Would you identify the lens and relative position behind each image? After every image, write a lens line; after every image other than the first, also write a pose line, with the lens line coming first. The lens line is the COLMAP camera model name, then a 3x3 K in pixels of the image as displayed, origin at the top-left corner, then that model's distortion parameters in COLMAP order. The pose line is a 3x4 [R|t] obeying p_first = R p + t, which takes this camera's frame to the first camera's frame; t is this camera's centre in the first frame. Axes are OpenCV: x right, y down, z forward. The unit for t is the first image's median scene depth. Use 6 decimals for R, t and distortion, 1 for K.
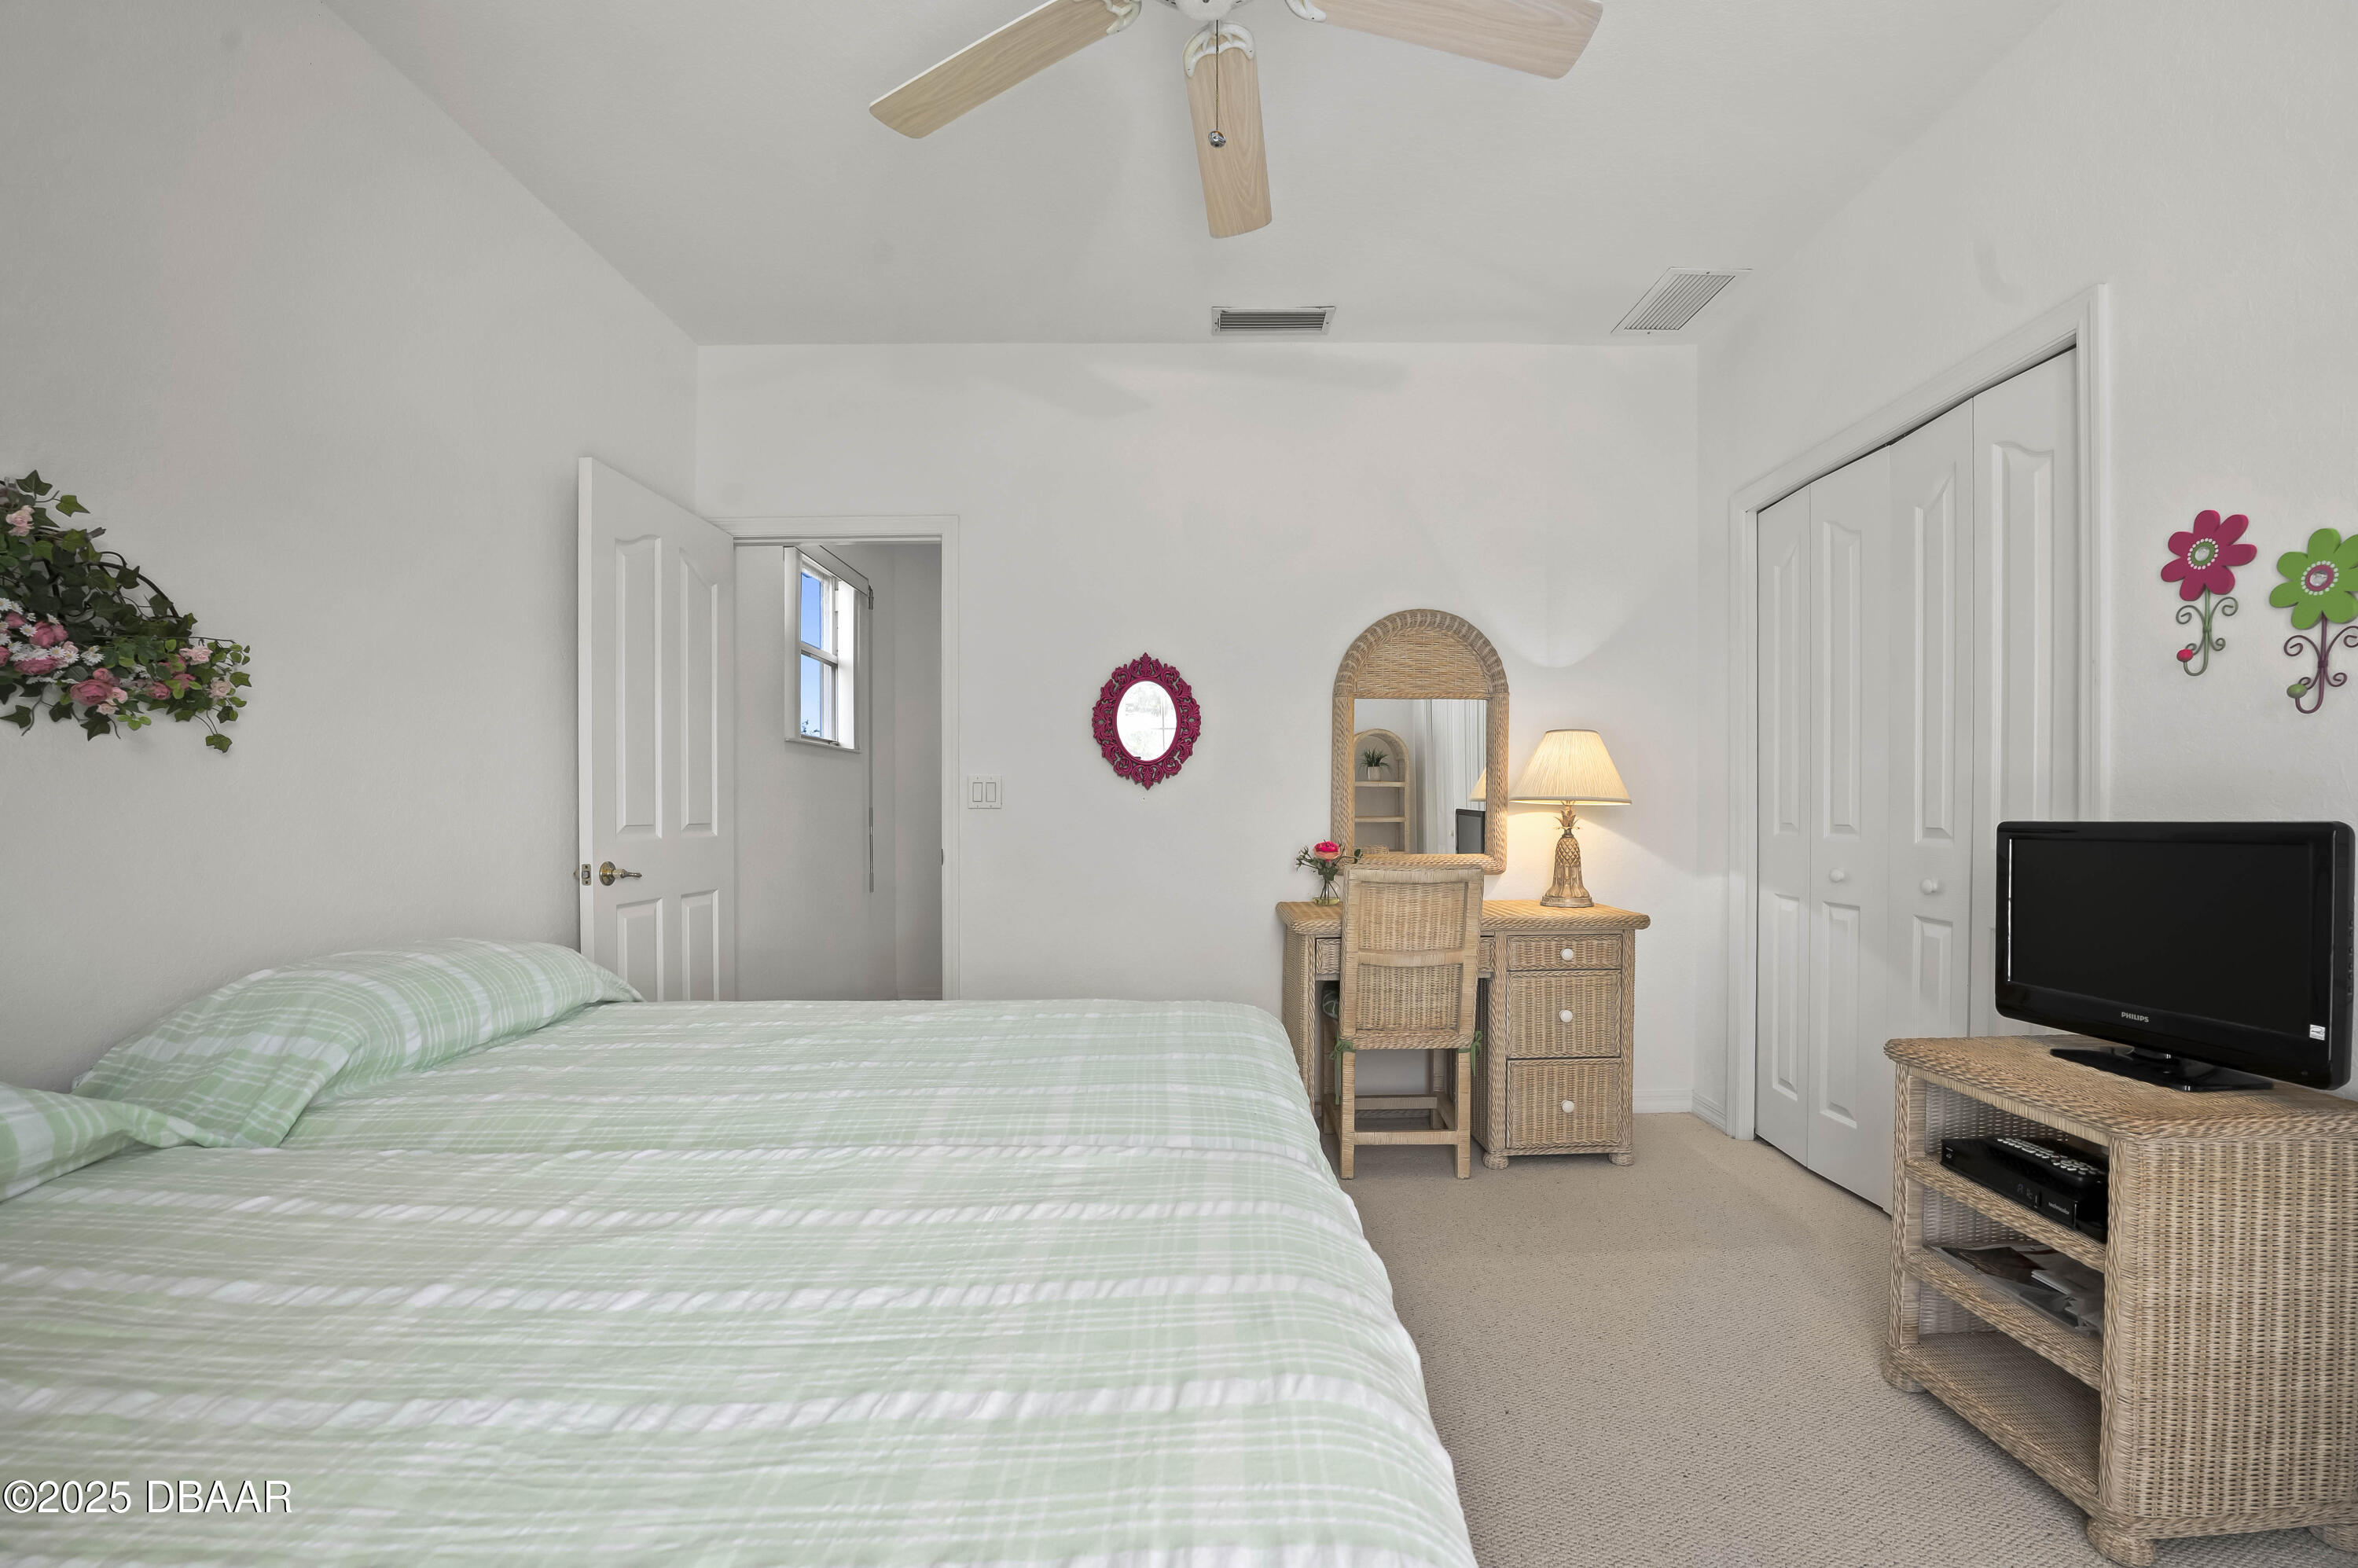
lens RADIAL K [[937.5, 0, 1181.9], [0, 937.5, 802.9], [0, 0, 1]] dist [-0.000169, -0.000017]
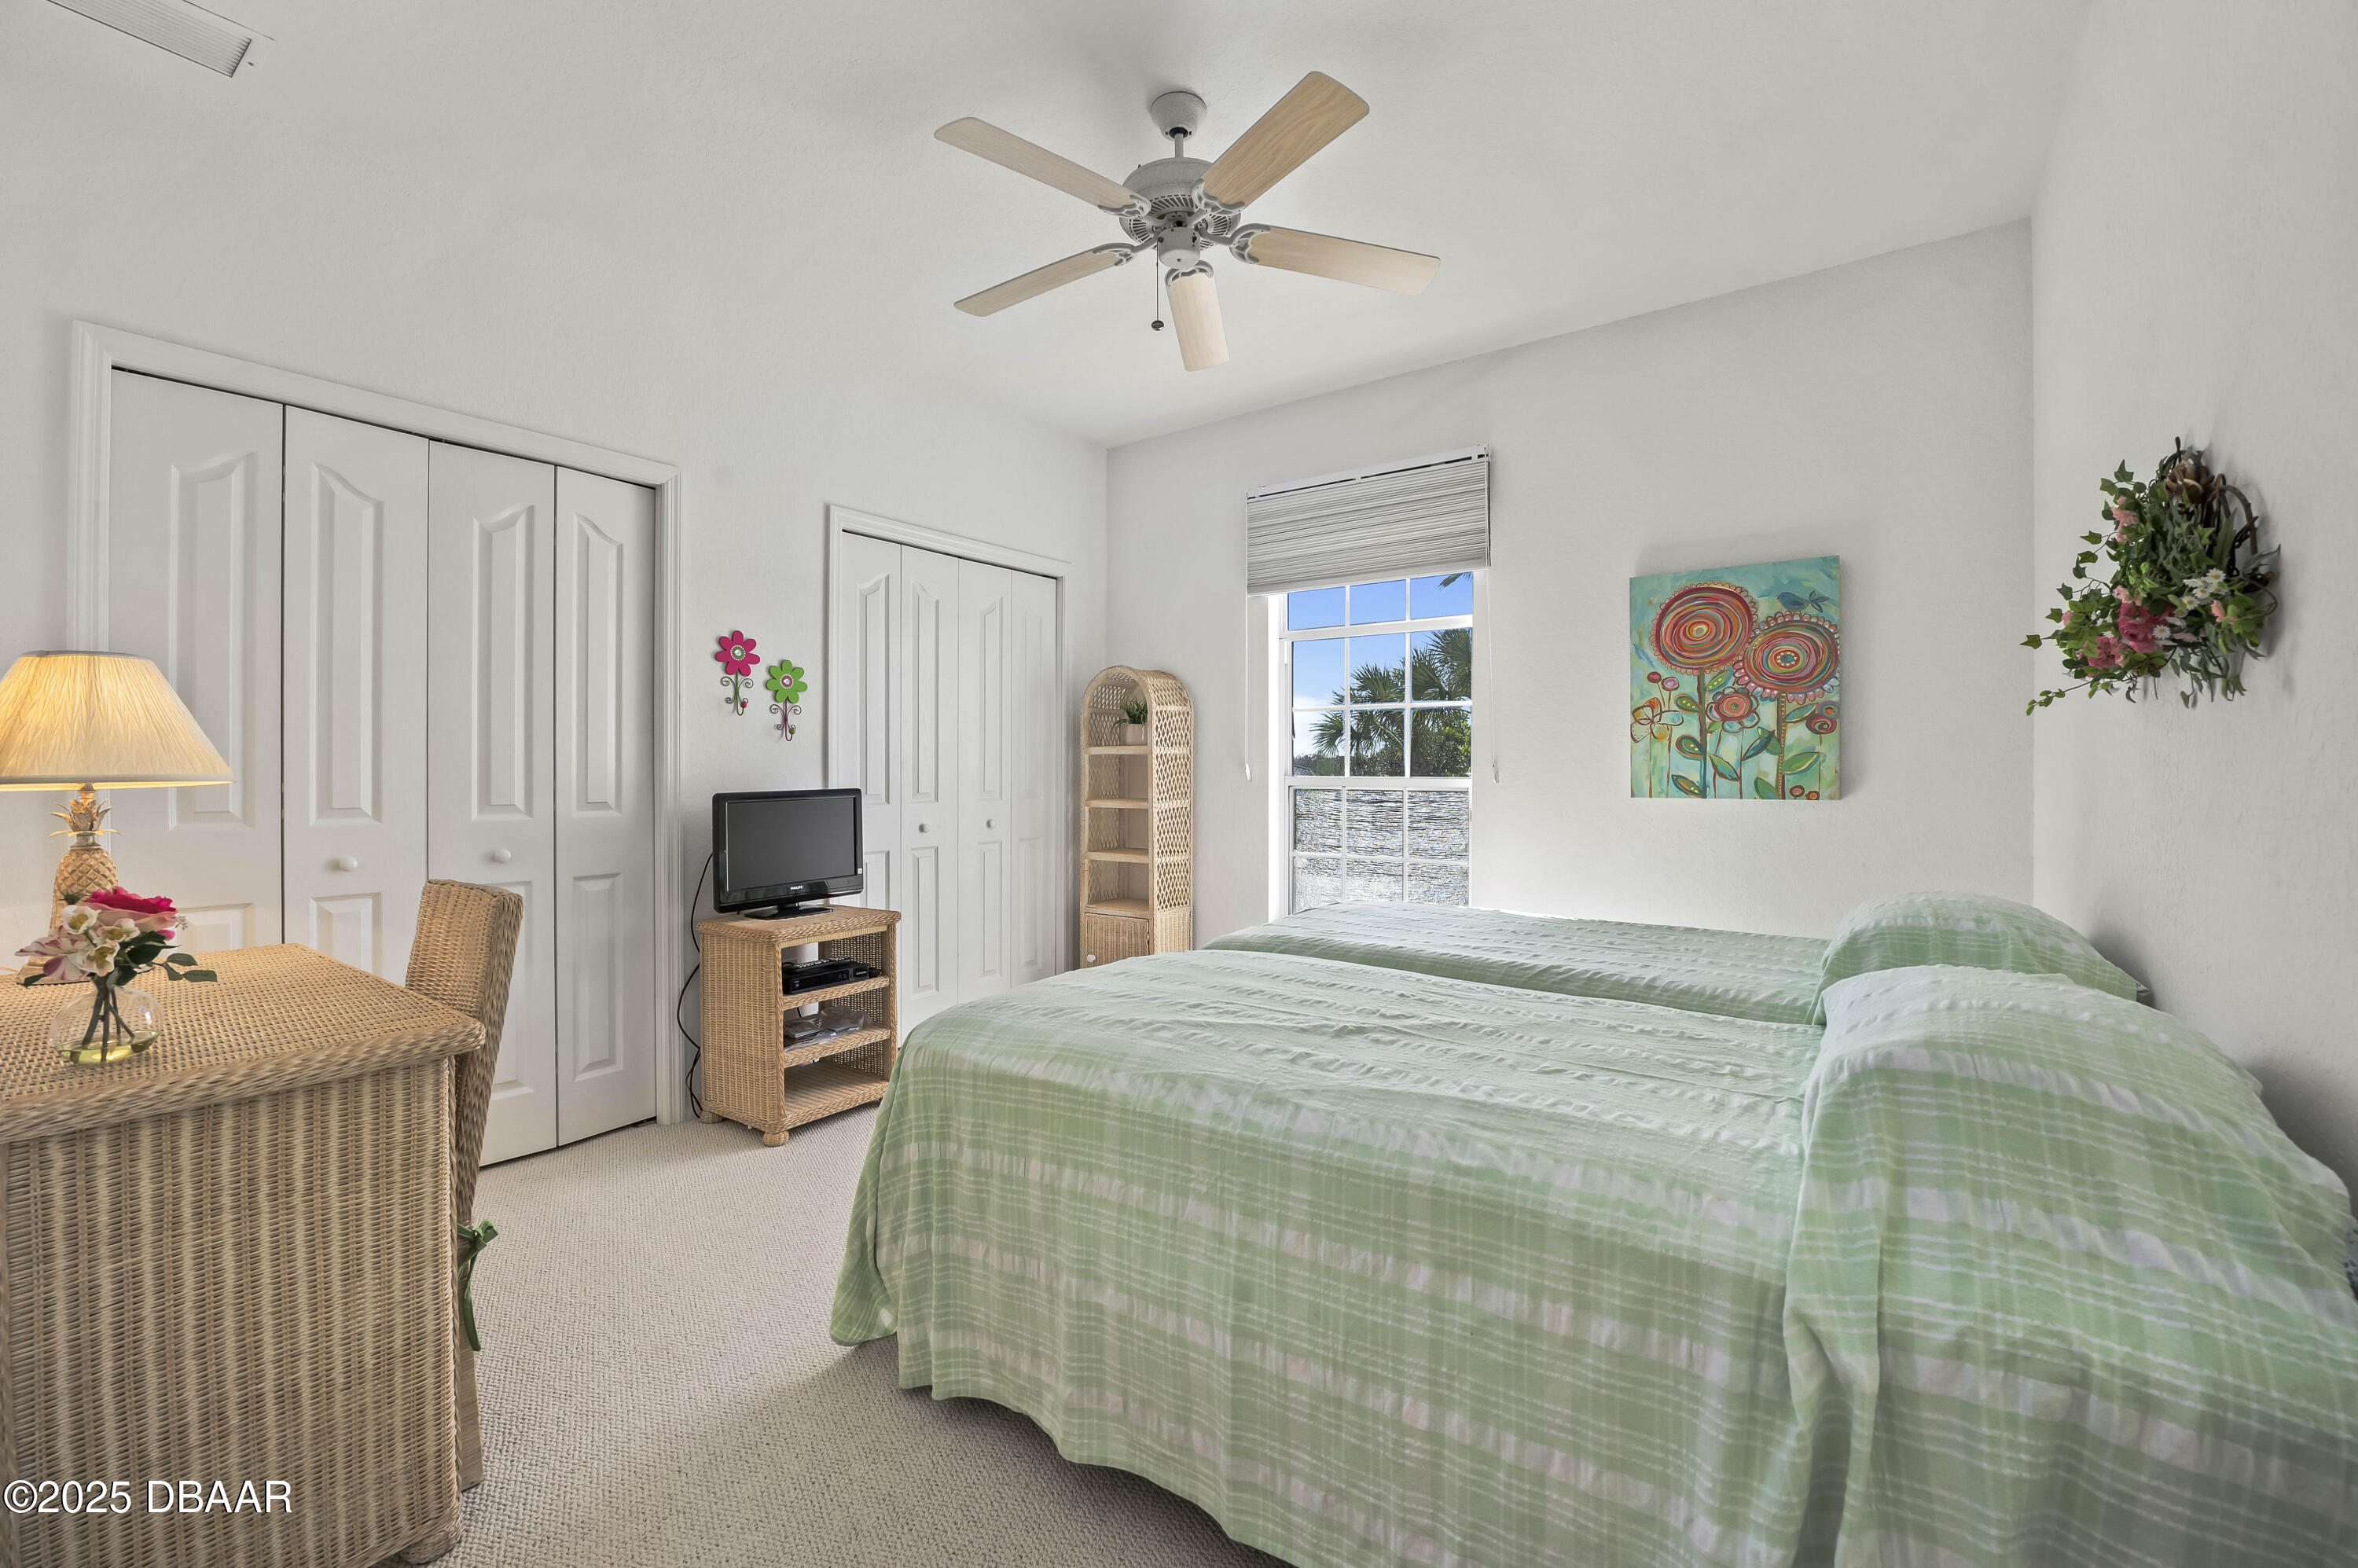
lens RADIAL K [[966.4, 0, 1179.0], [0, 966.4, 784.0], [0, 0, 1]] dist [0.000223, 0.000020]
pose [[-0.803421, -0.000877, 0.595411, -0.813389], [0.004210, 0.999966, 0.007154, -0.006913], [-0.595397, 0.008255, -0.803389, 2.052456]]
